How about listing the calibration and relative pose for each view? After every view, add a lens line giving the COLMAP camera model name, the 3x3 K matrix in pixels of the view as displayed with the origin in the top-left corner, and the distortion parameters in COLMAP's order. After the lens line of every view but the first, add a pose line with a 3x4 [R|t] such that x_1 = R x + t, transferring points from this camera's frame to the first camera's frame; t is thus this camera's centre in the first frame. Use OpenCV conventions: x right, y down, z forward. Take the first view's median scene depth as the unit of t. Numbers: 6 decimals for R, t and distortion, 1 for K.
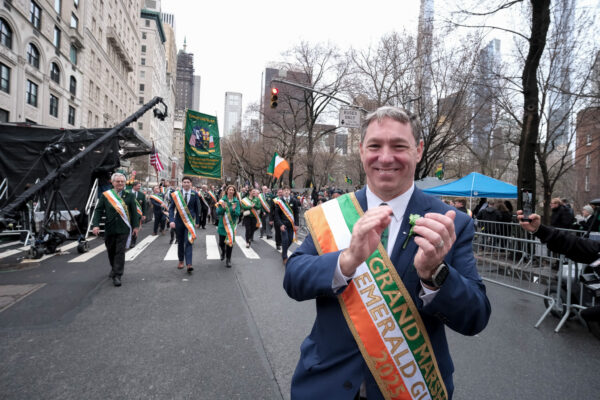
lens RADIAL K [[328.2, 0, 299.3], [0, 328.2, 190.6], [0, 0, 1]] dist [-0.003754, 0.015141]
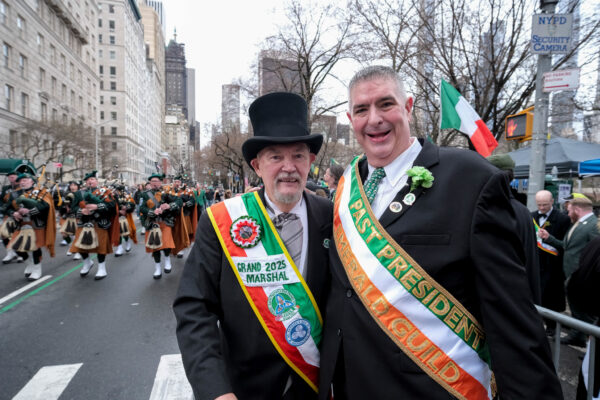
lens RADIAL K [[328.2, 0, 299.3], [0, 328.2, 190.6], [0, 0, 1]] dist [-0.003754, 0.015141]
pose [[0.999510, -0.030077, -0.008668, 0.046102], [0.030229, 0.999380, 0.018056, 0.008279], [0.008119, -0.018309, 0.999799, 0.511475]]
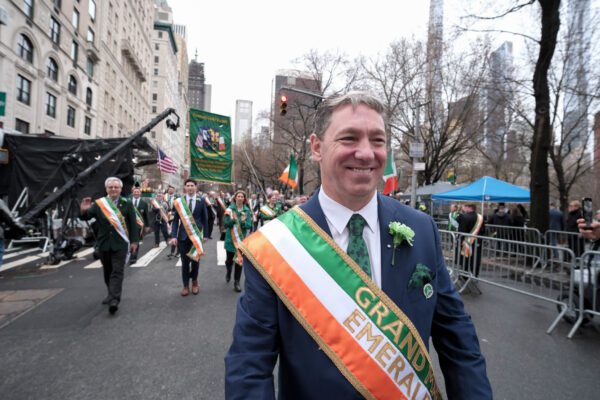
lens RADIAL K [[328.2, 0, 299.3], [0, 328.2, 190.6], [0, 0, 1]] dist [-0.003754, 0.015141]
pose [[0.999429, -0.009275, -0.032491, 0.002384], [0.008677, 0.999791, -0.018490, -0.000024], [0.032656, 0.018198, 0.999301, -0.004721]]
